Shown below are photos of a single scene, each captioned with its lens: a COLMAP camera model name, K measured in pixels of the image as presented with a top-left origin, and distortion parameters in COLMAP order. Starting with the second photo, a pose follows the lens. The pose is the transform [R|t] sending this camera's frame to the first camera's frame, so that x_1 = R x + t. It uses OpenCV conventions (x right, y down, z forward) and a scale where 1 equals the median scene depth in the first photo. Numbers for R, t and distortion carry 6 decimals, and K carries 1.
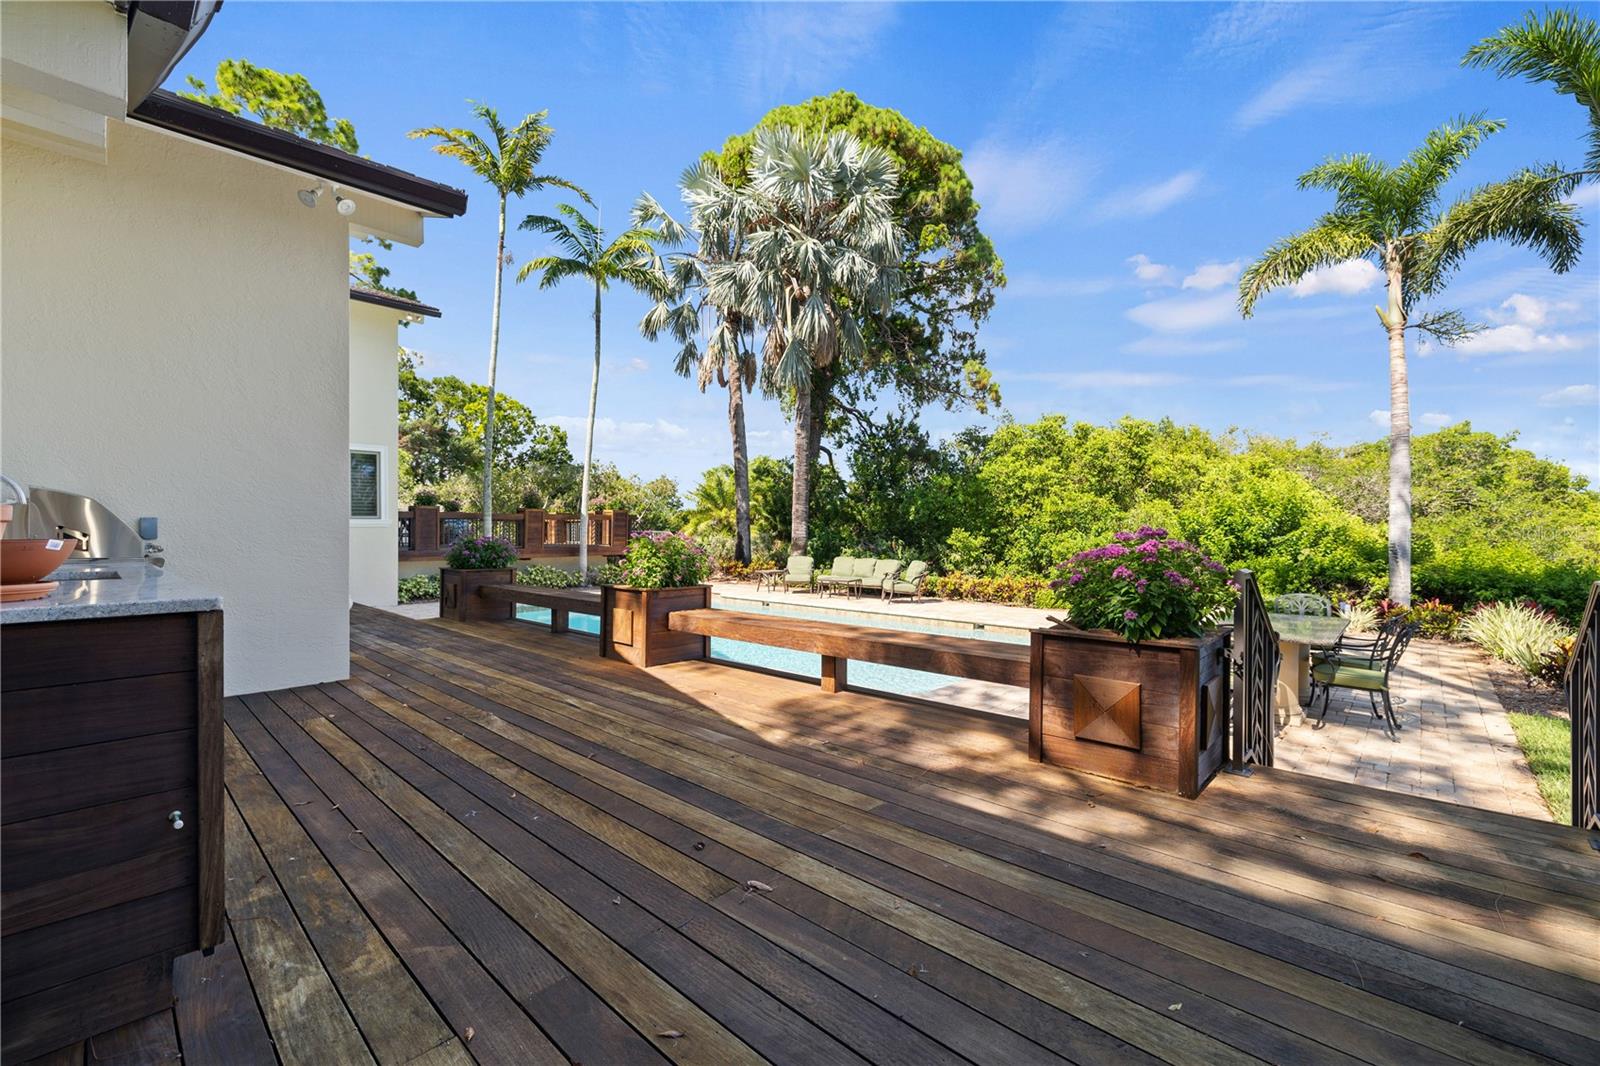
lens RADIAL K [[685.3, 0, 789.5], [0, 685.3, 528.7], [0, 0, 1]] dist [-0.004742, 0.000924]
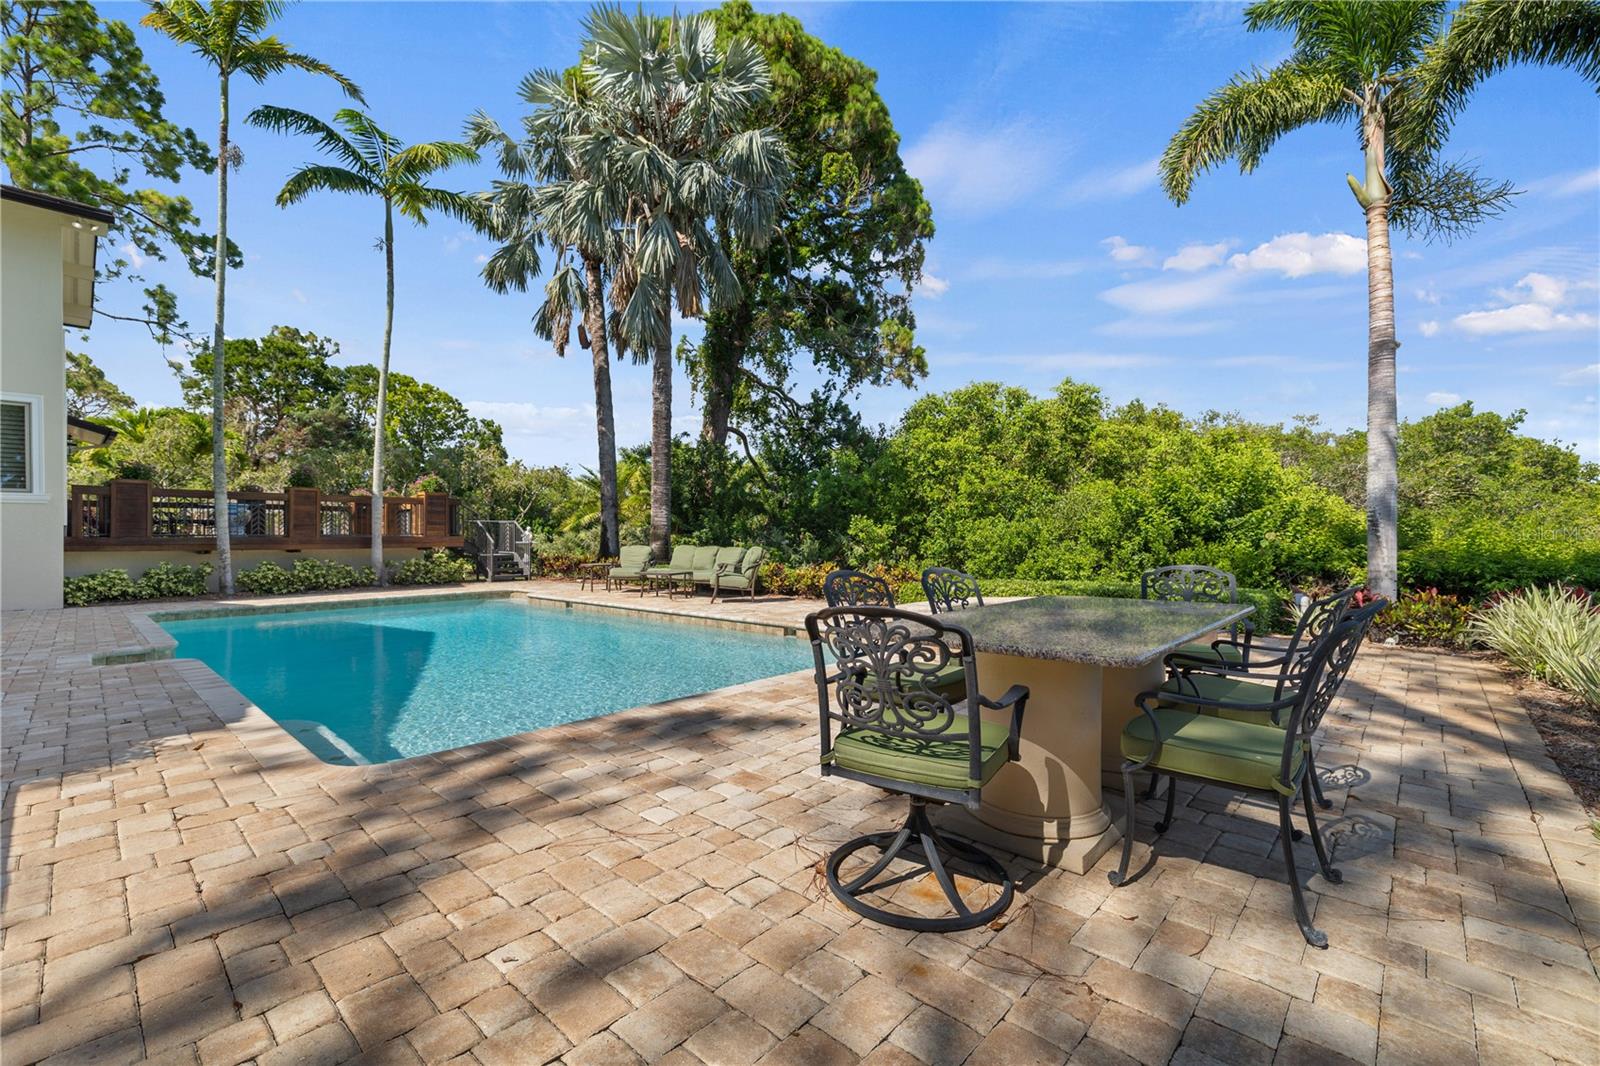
lens RADIAL K [[685.3, 0, 801.8], [0, 685.3, 541.8], [0, 0, 1]] dist [-0.004742, 0.000924]
pose [[0.999926, -0.003608, 0.011611, 0.169229], [0.003568, 0.999988, 0.003454, 0.029025], [-0.011623, -0.003413, 0.999927, 0.178603]]
